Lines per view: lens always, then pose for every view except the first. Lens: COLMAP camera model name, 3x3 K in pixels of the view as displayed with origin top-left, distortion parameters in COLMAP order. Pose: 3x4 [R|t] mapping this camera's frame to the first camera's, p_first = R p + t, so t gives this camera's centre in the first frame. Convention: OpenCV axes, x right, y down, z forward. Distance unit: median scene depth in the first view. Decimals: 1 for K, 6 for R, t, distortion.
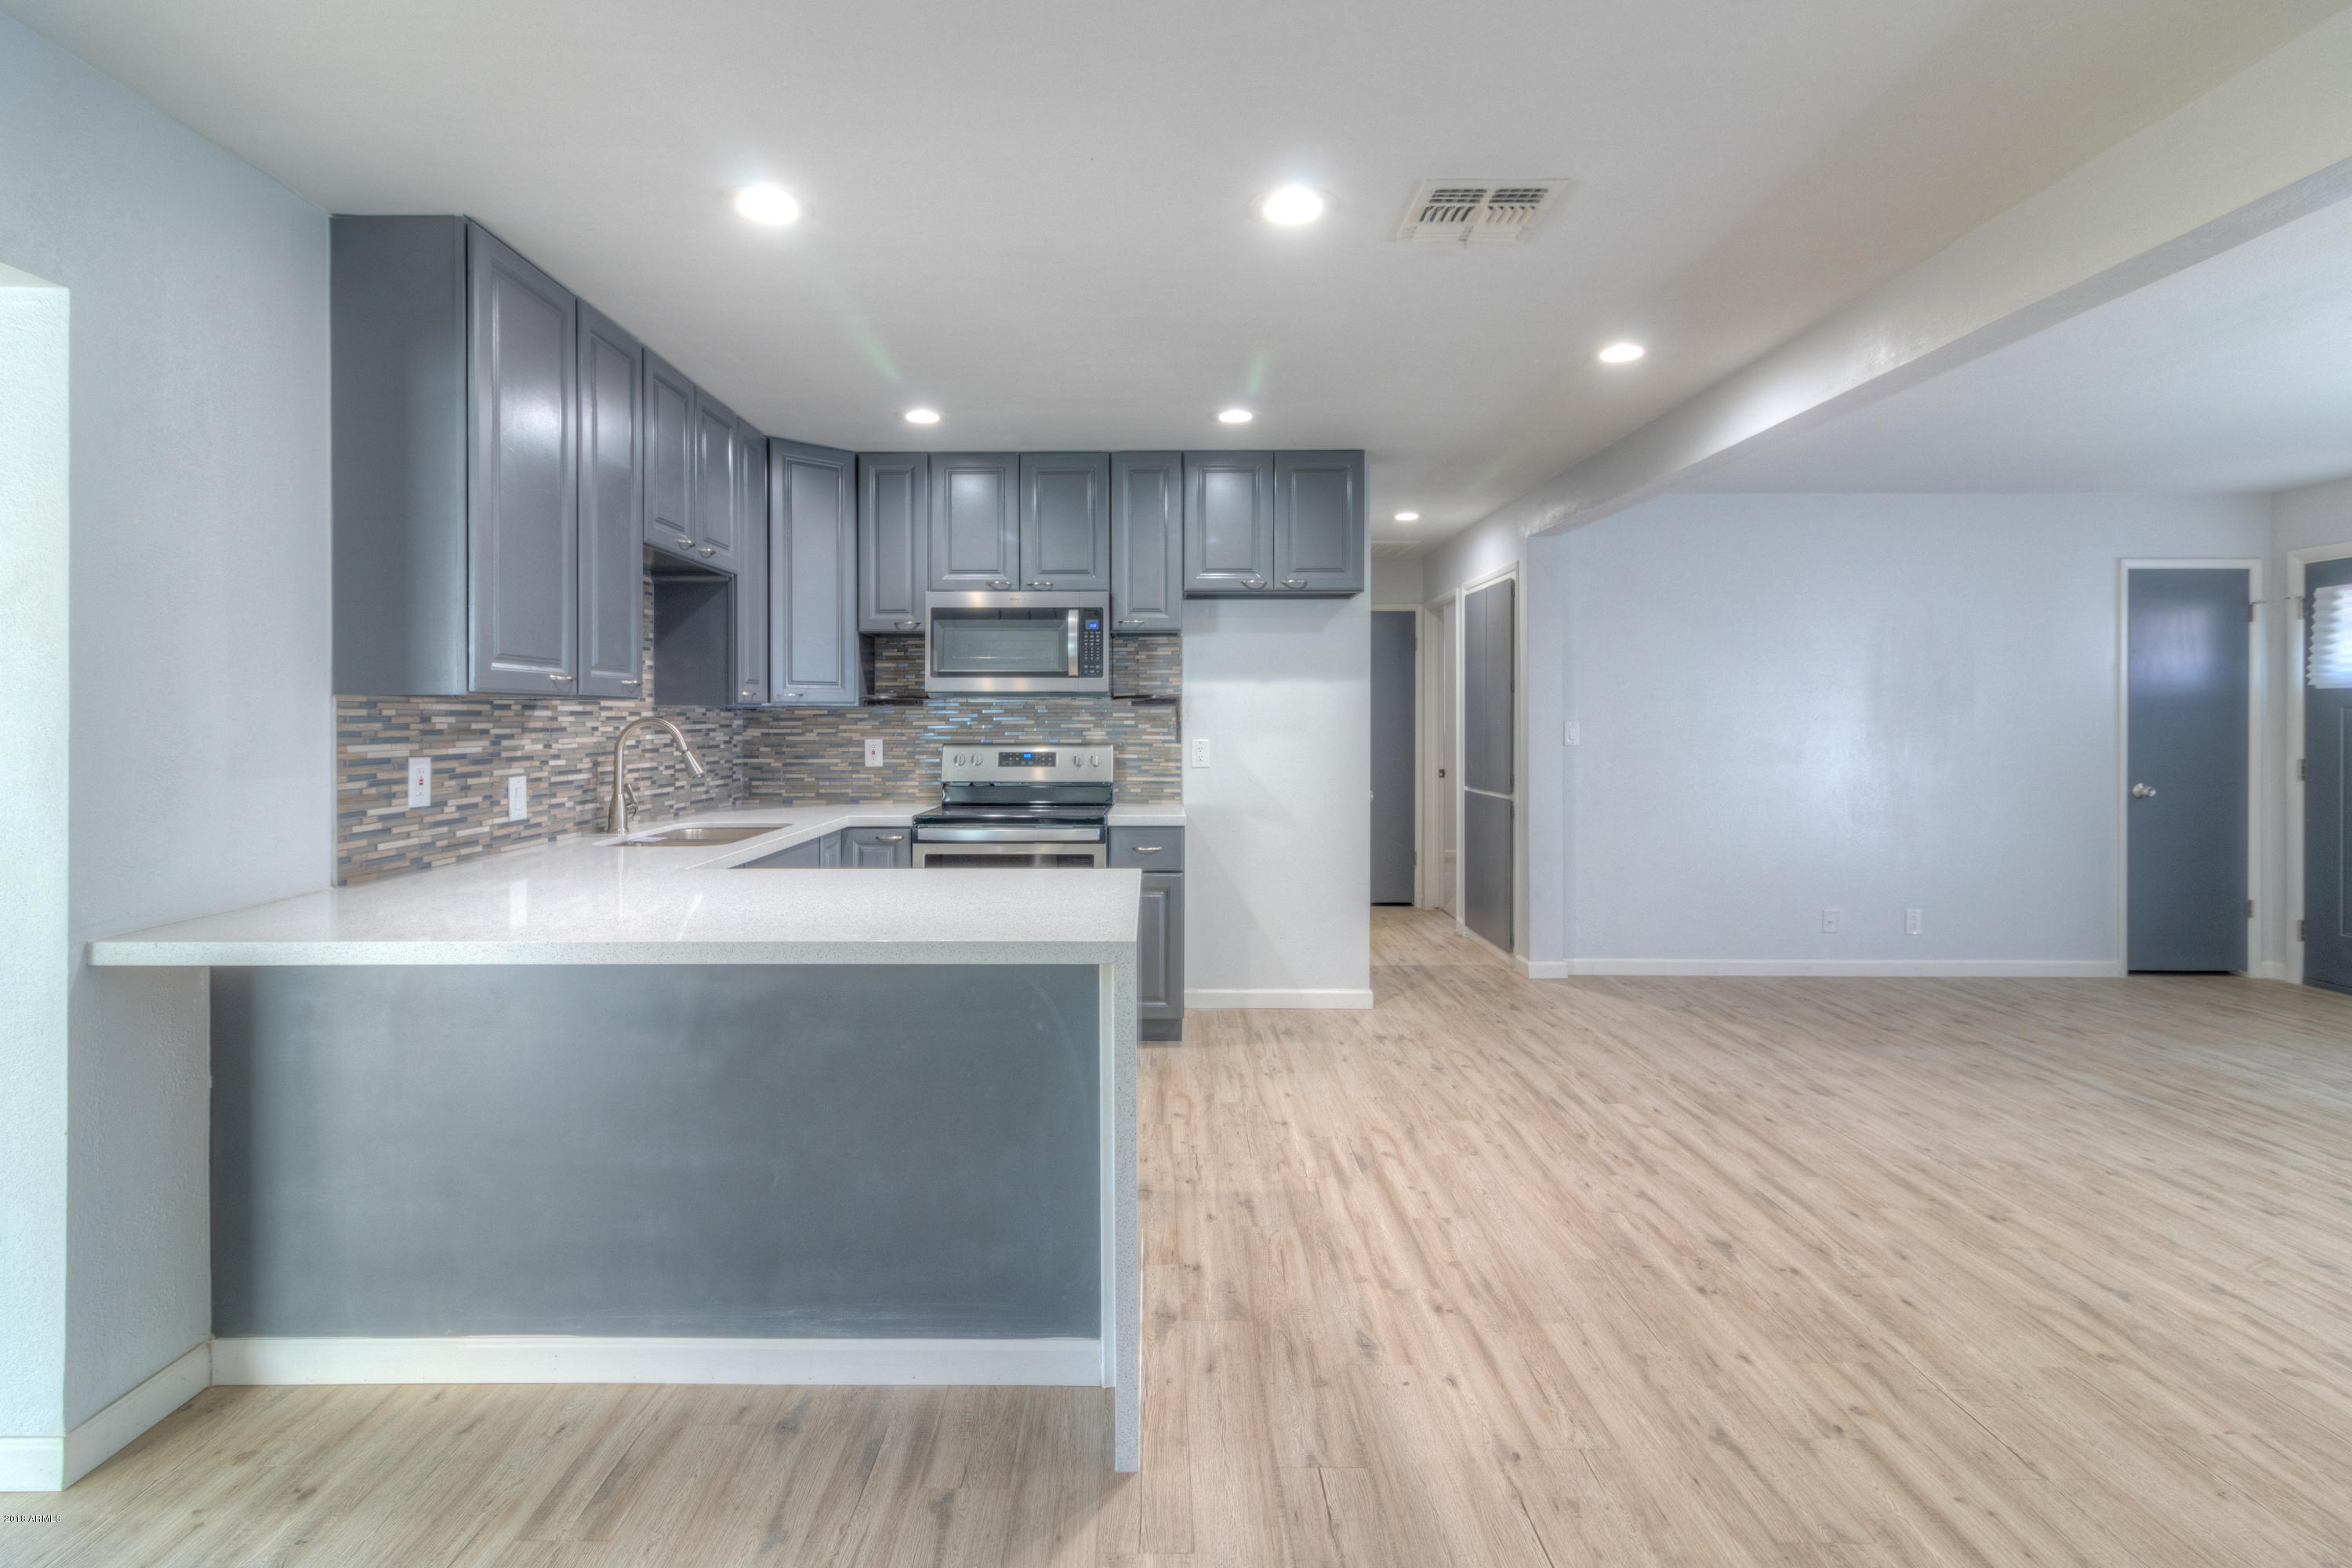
lens RADIAL K [[1140.5, 0, 1139.0], [0, 1140.5, 720.1], [0, 0, 1]] dist [0.000637, 0.000030]
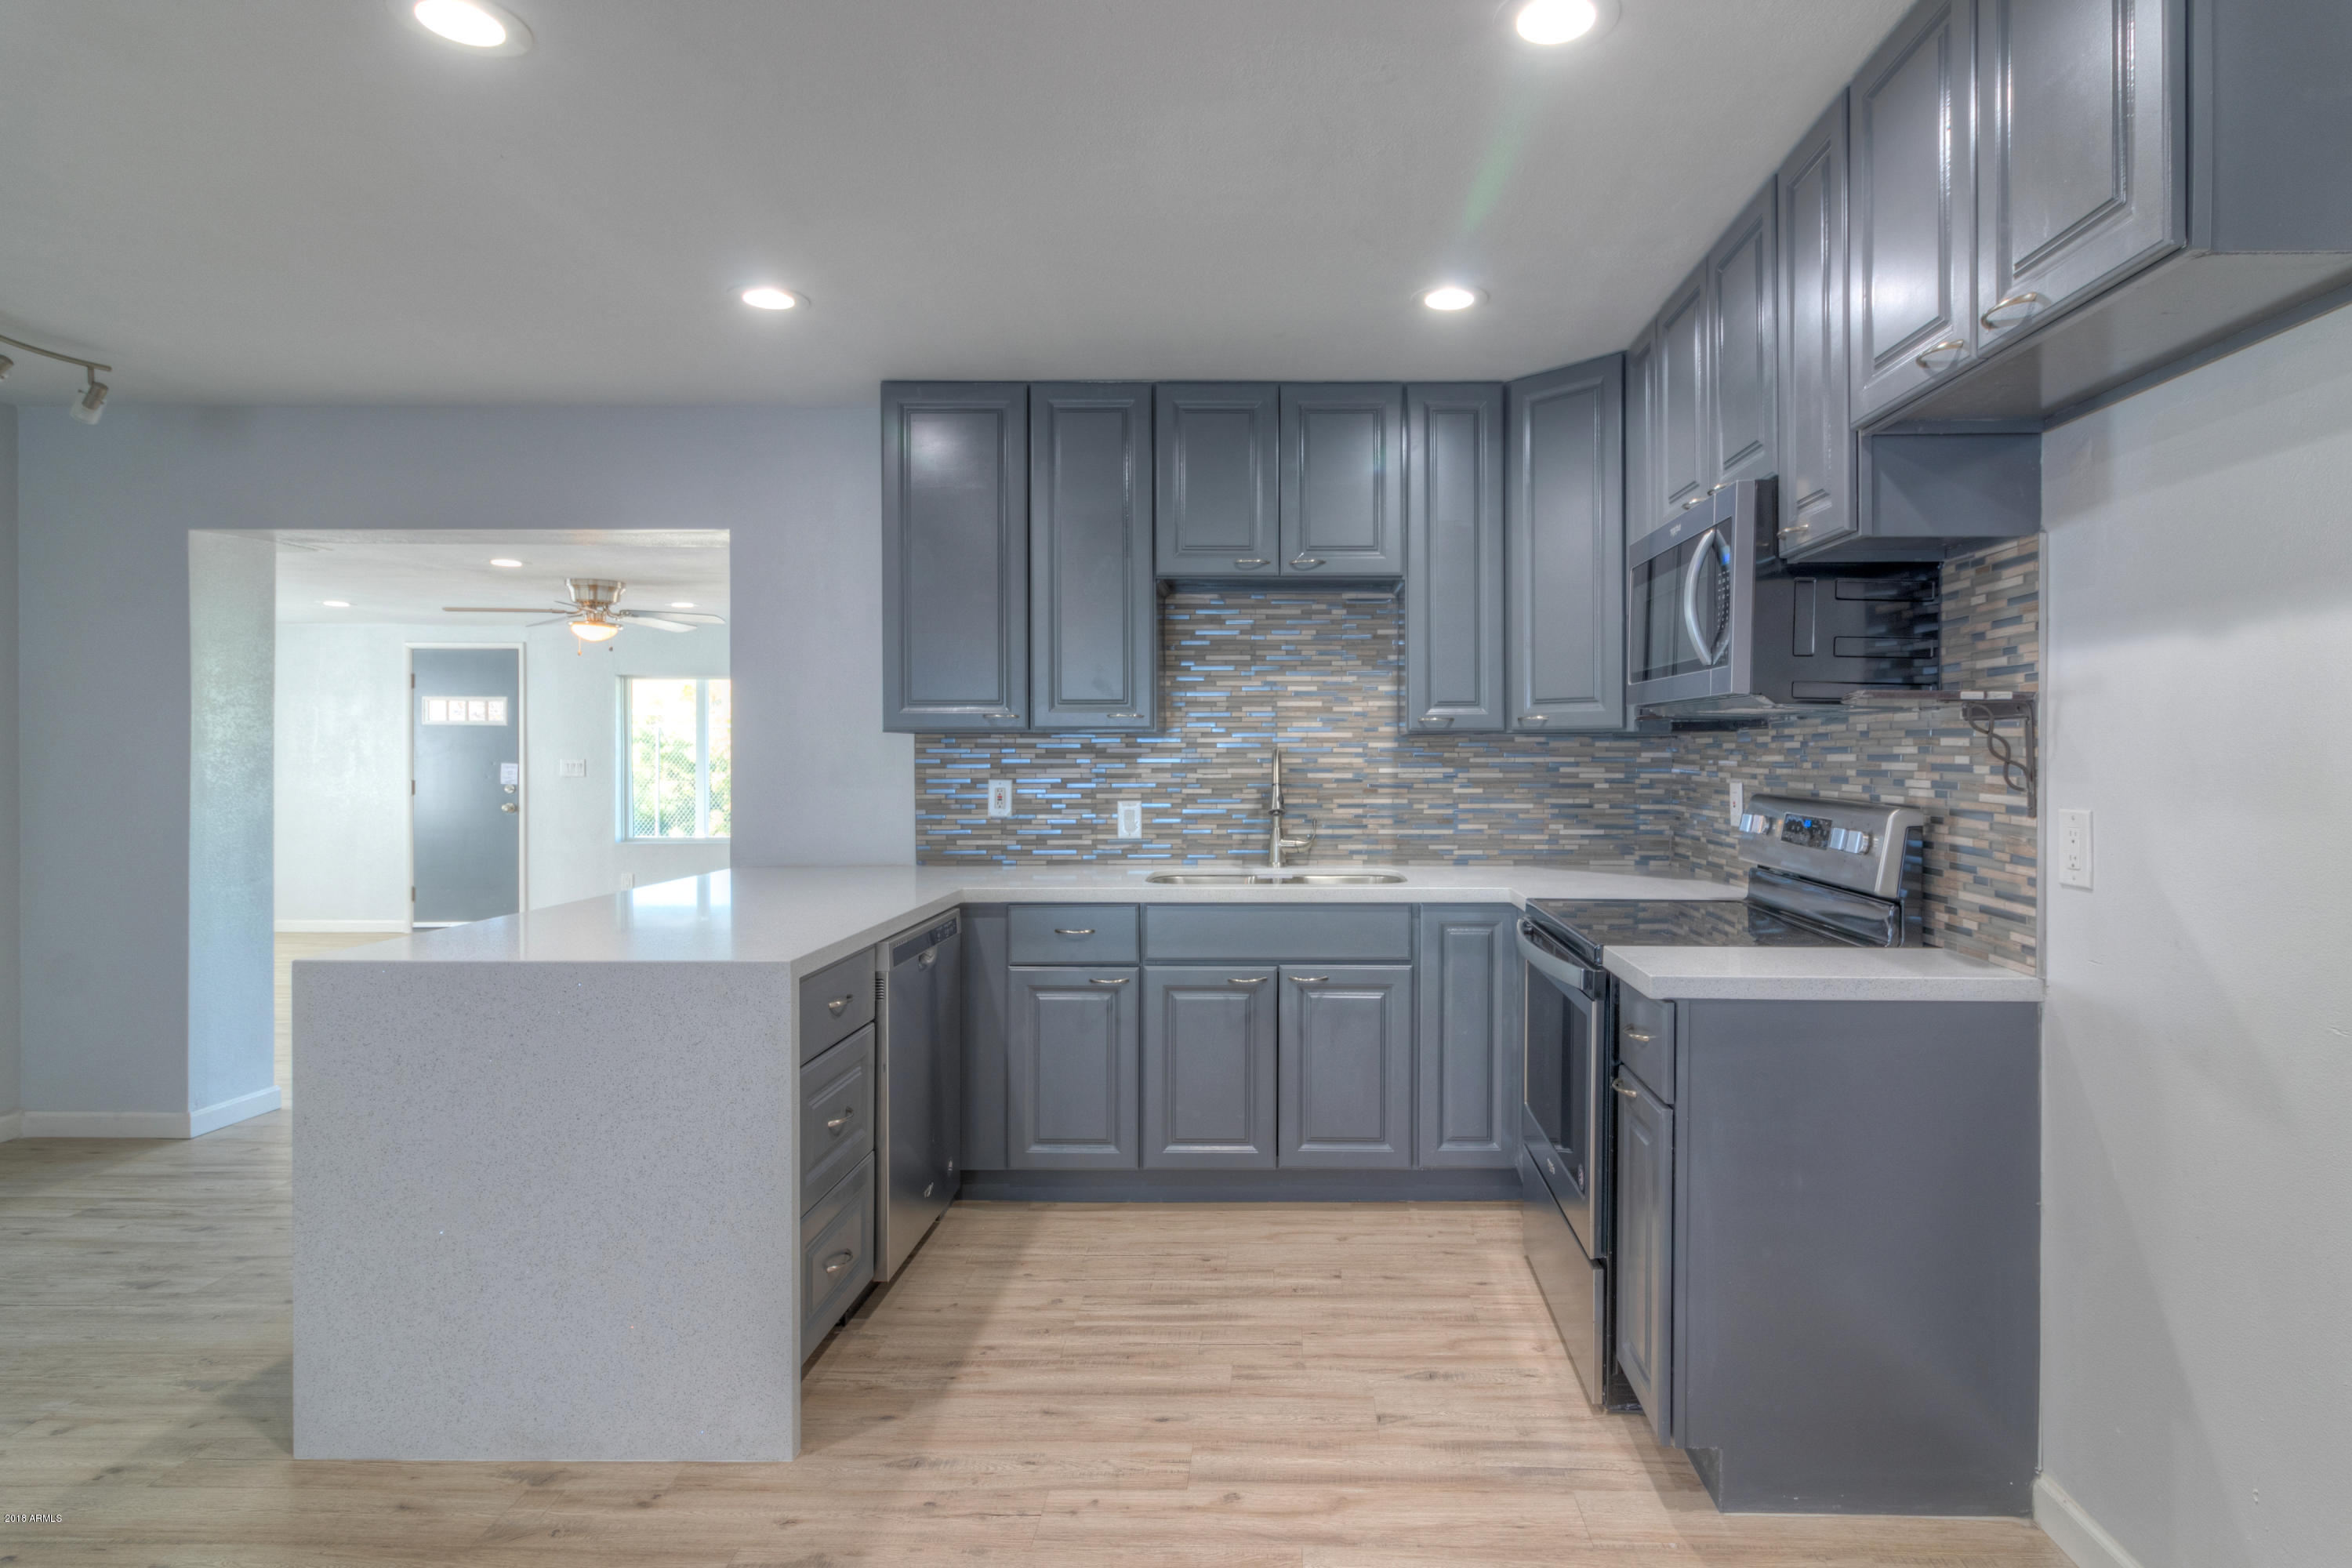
lens RADIAL K [[1216.8, 0, 1261.7], [0, 1216.8, 755.3], [0, 0, 1]] dist [0.004835, 0.000106]
pose [[-0.007080, 0.005053, -0.999962, 0.608166], [-0.001135, 0.999987, 0.005061, -0.002291], [0.999974, 0.001171, -0.007074, 1.030890]]
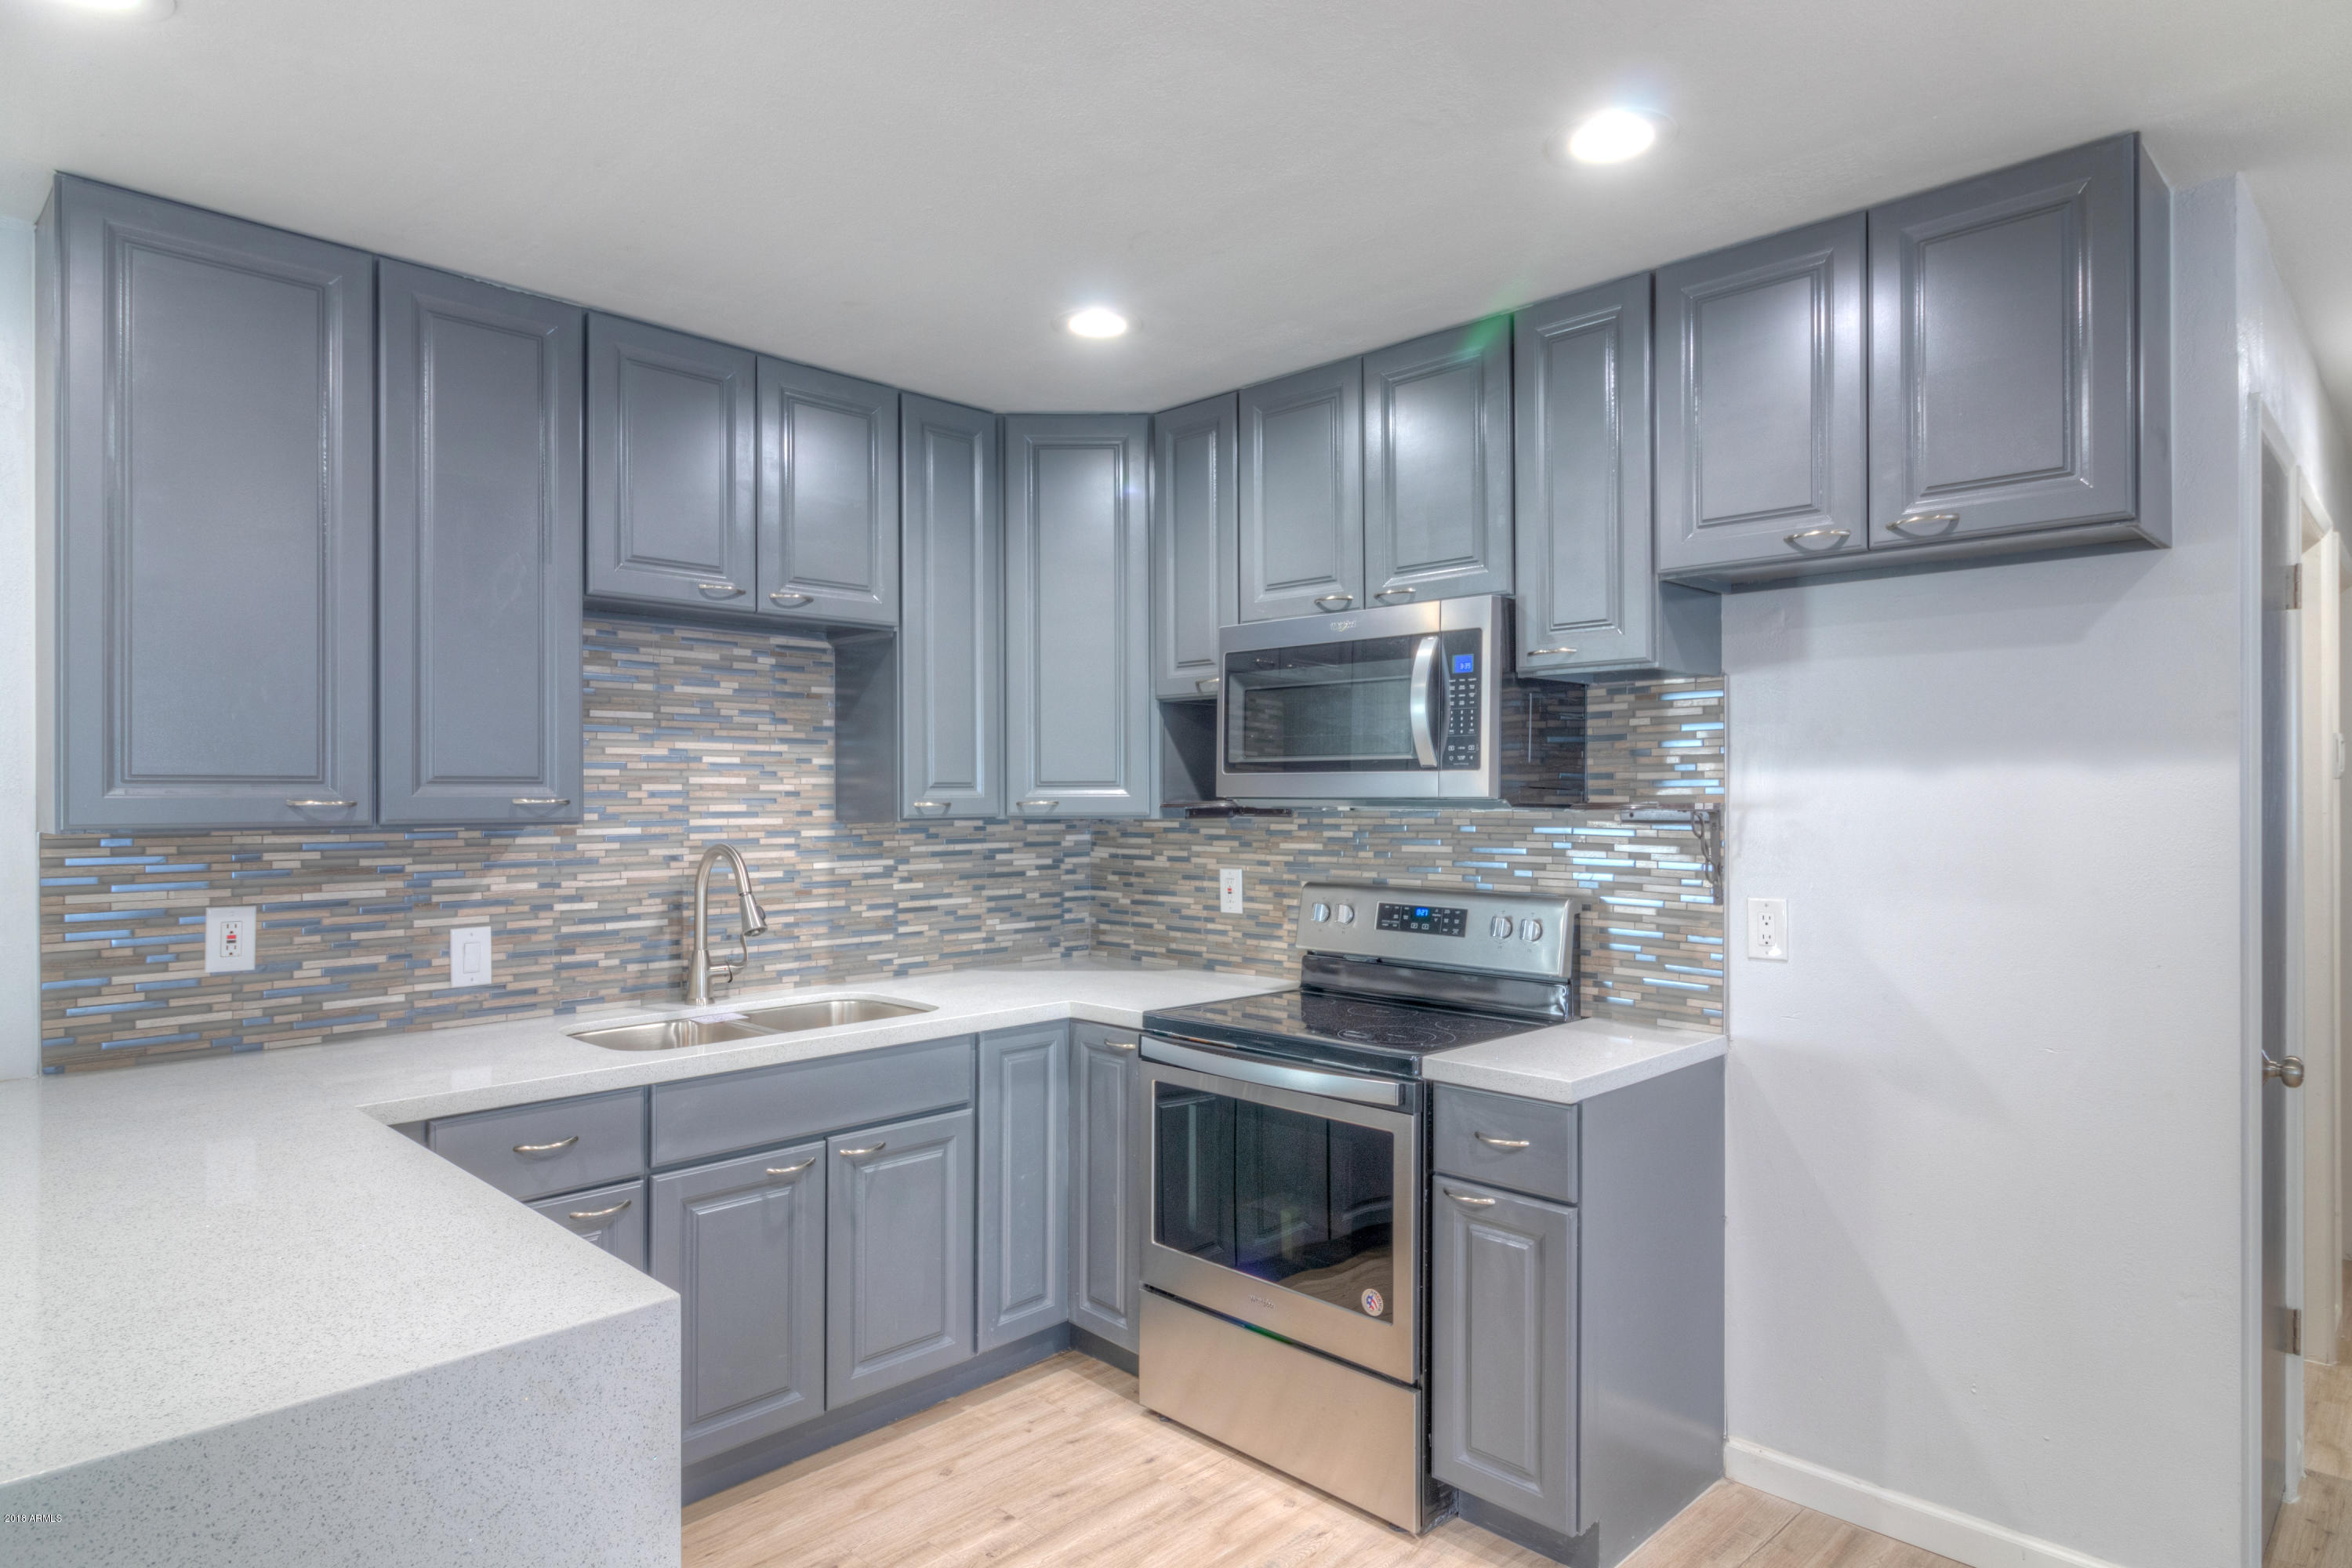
lens RADIAL K [[1352.4, 0, 1168.8], [0, 1352.4, 785.4], [0, 0, 1]] dist [-0.001330, -0.000679]
pose [[0.717284, -0.004364, -0.696767, 0.357767], [0.000148, 0.999981, -0.006111, -0.034225], [0.696781, 0.004280, 0.717271, 0.618525]]
